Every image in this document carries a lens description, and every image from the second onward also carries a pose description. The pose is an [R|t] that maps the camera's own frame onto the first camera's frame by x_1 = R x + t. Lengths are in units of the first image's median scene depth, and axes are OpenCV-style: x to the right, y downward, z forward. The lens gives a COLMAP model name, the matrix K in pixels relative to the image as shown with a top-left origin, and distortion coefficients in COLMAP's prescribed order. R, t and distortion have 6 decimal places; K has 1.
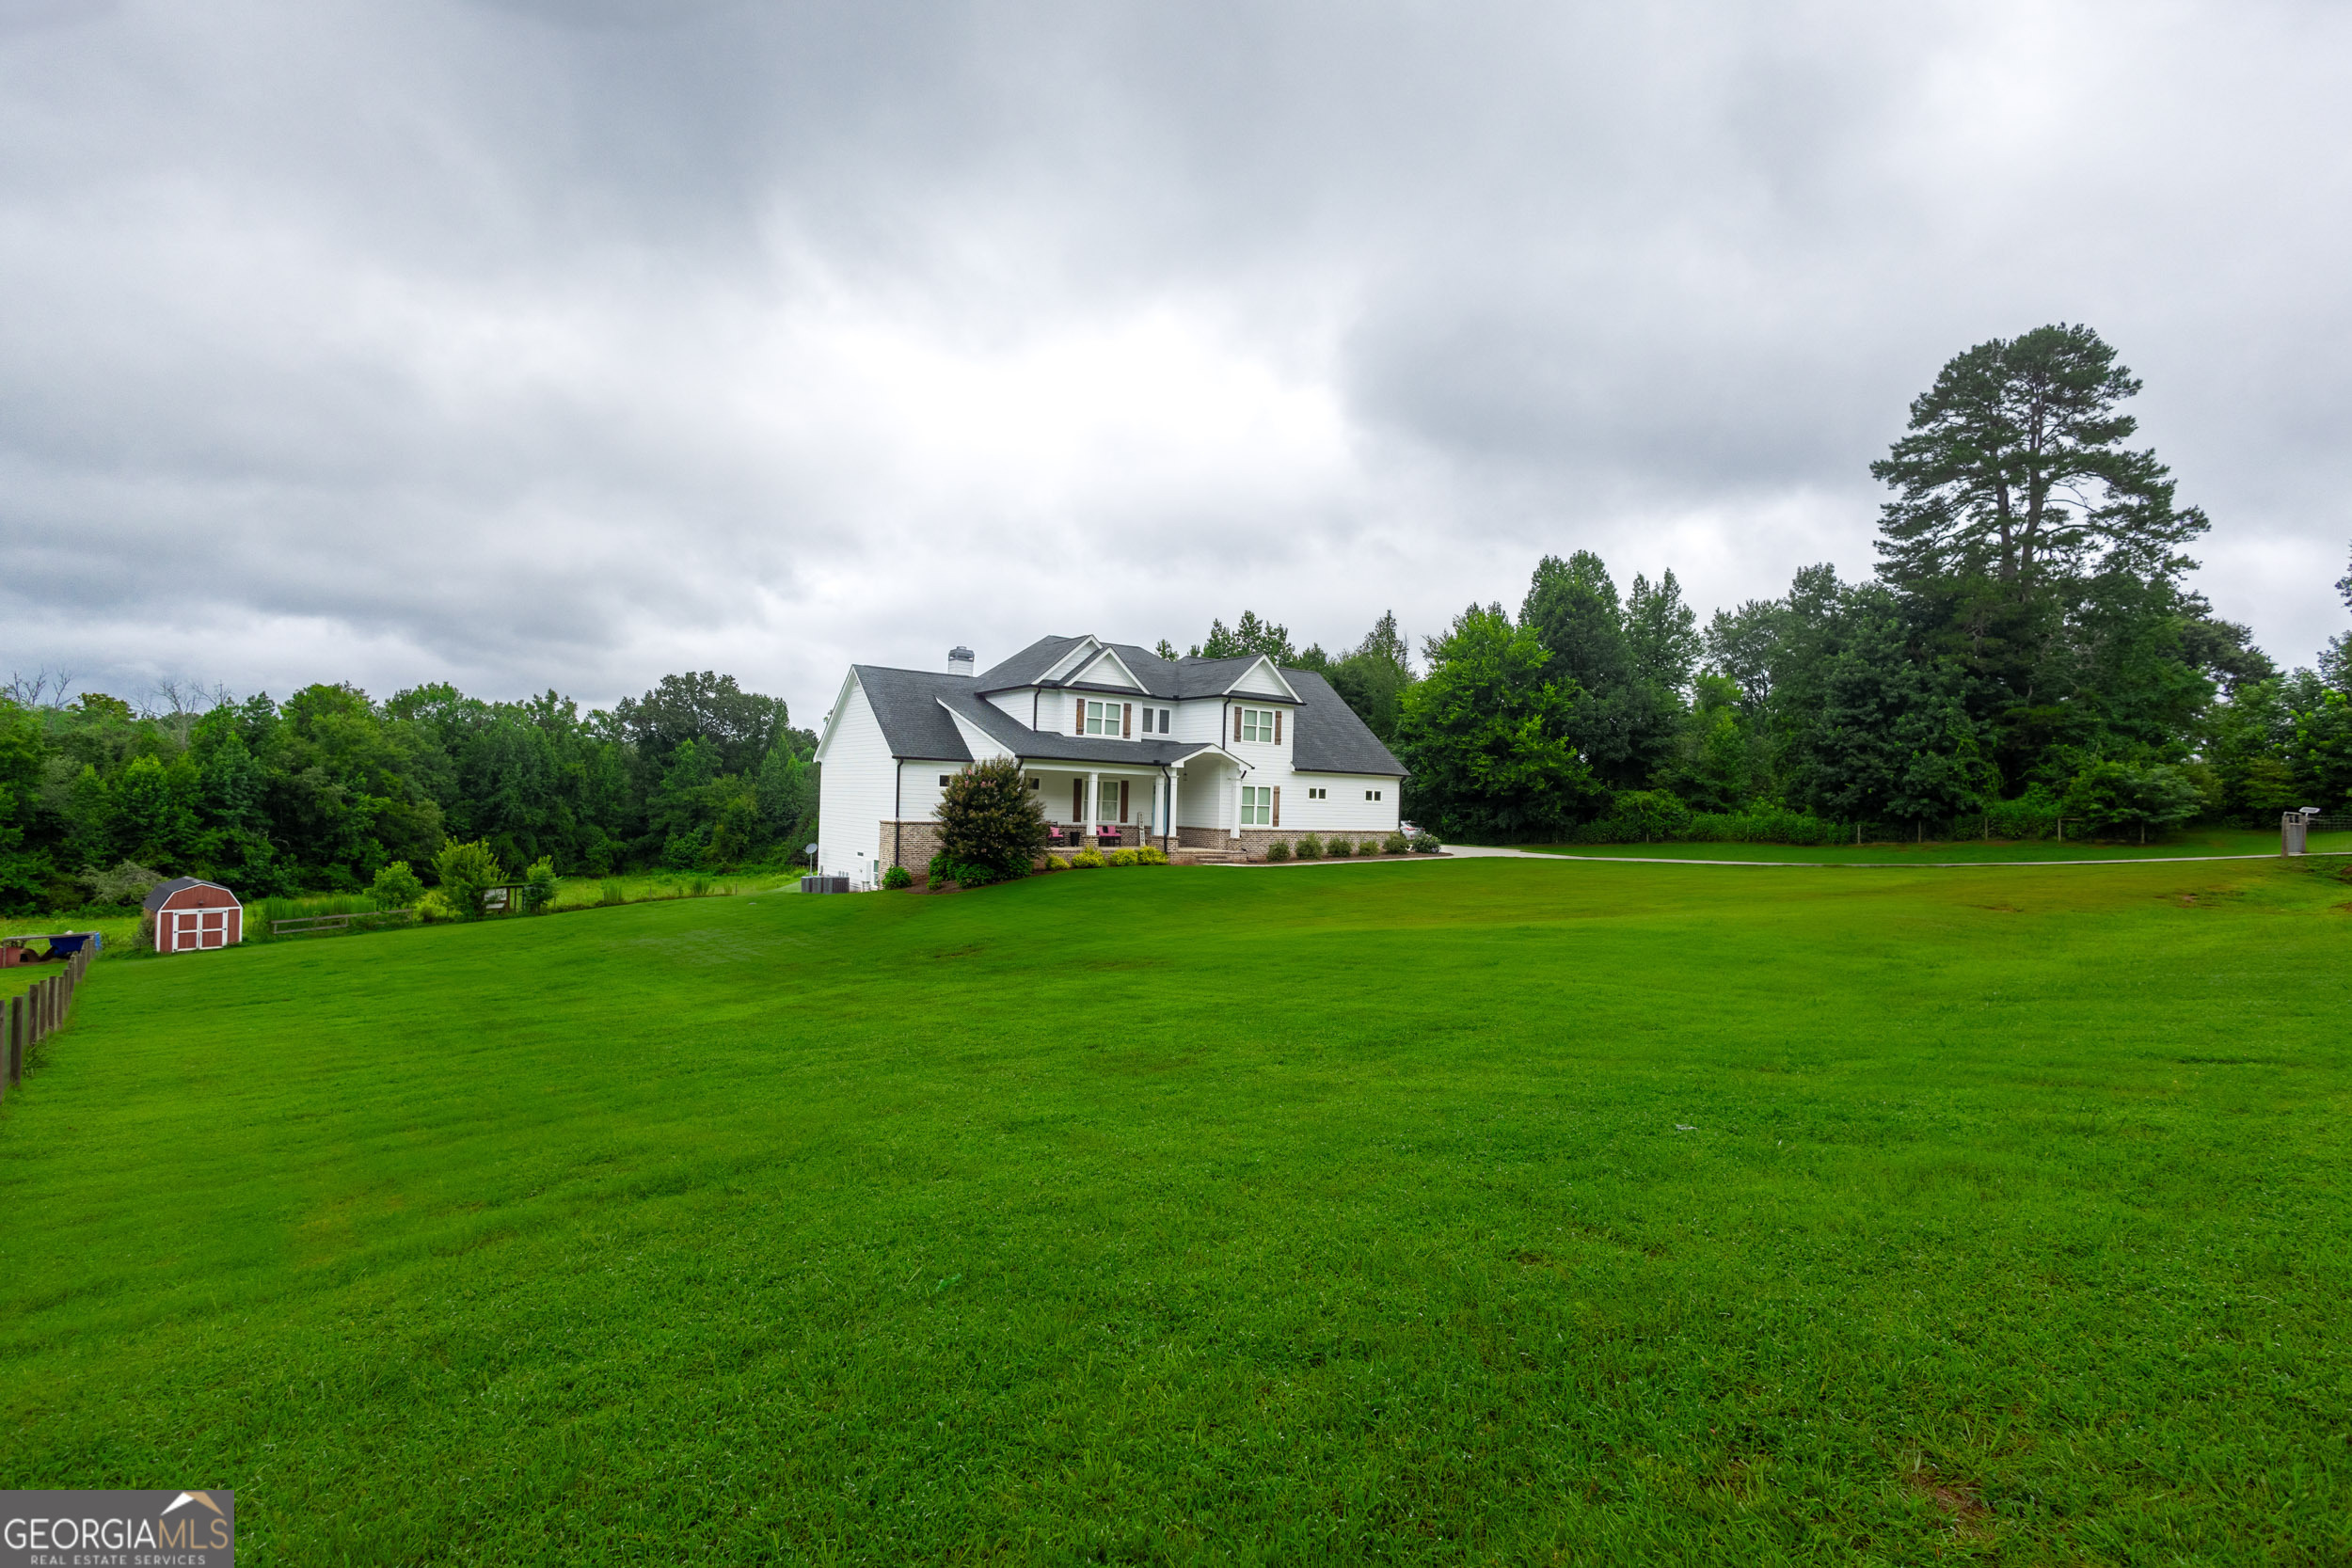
lens RADIAL K [[1054.5, 0, 1184.6], [0, 1054.5, 789.9], [0, 0, 1]] dist [-0.003812, -0.000288]
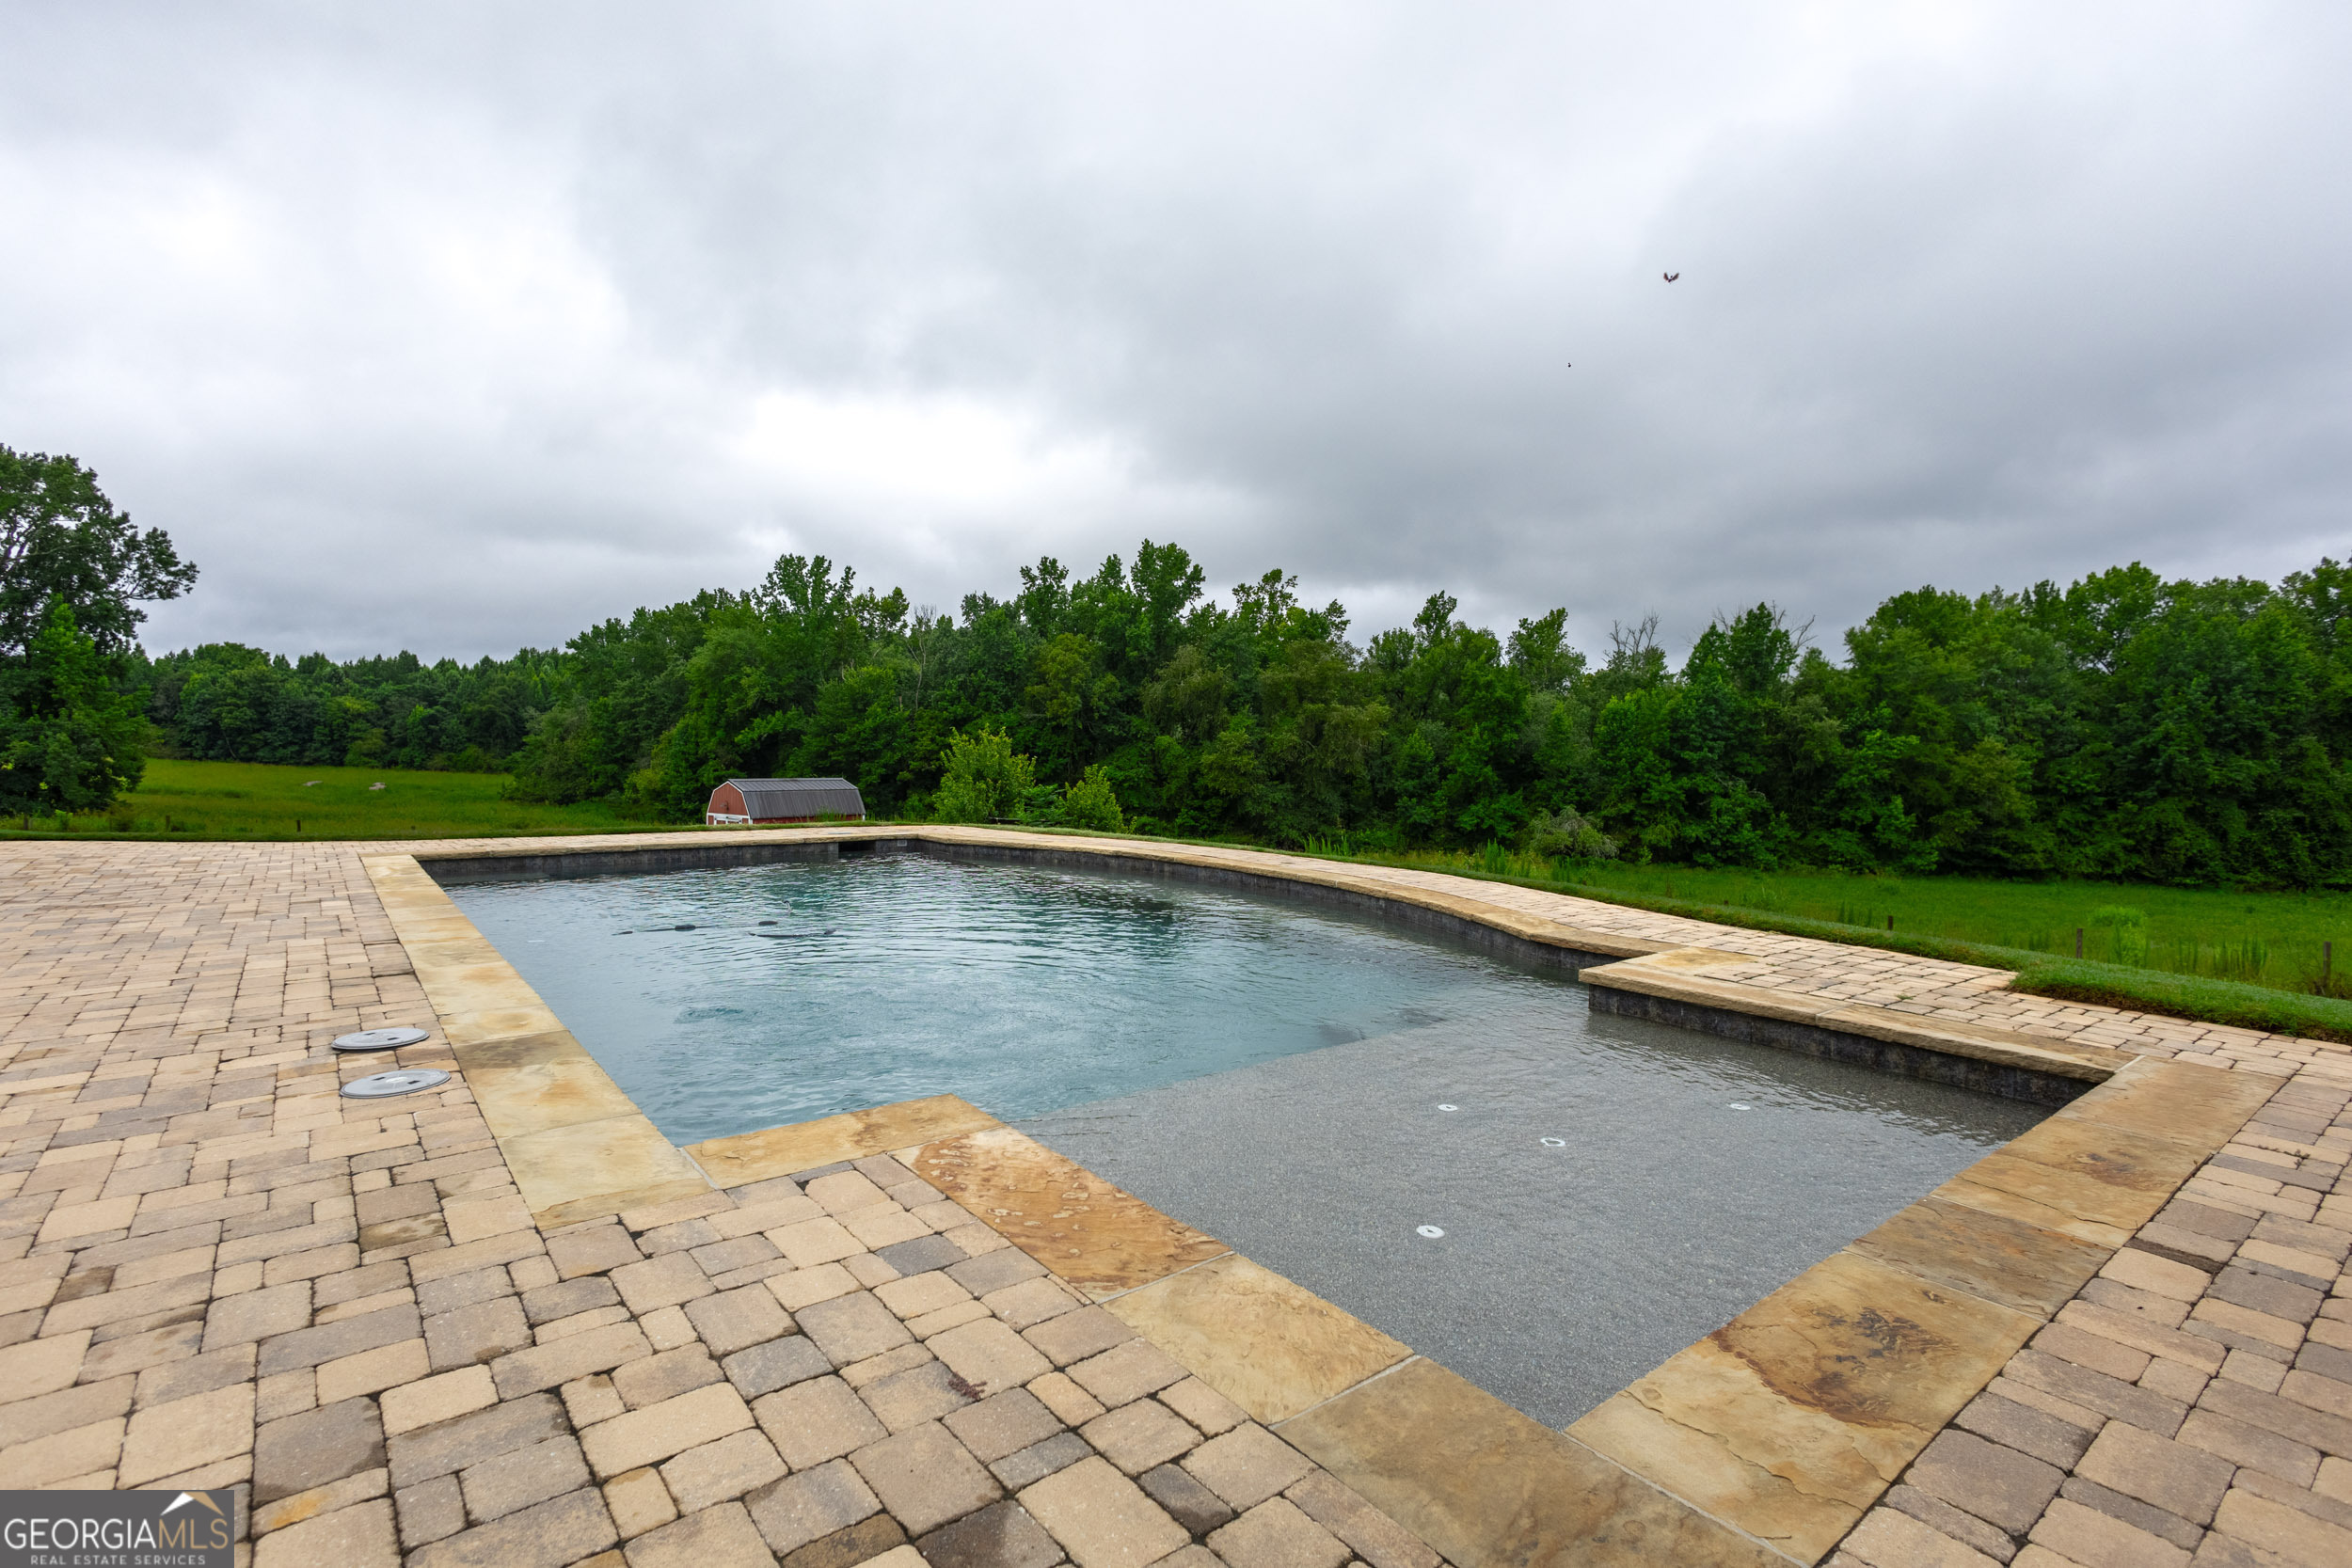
lens RADIAL K [[1112.5, 0, 1176.0], [0, 1112.5, 784.0], [0, 0, 1]] dist [0.005903, 0.000417]
pose [[0.021215, 0.007419, -0.999747, -0.134660], [-0.001542, 0.999972, 0.007387, 0.087155], [0.999774, 0.001384, 0.021226, 1.339791]]
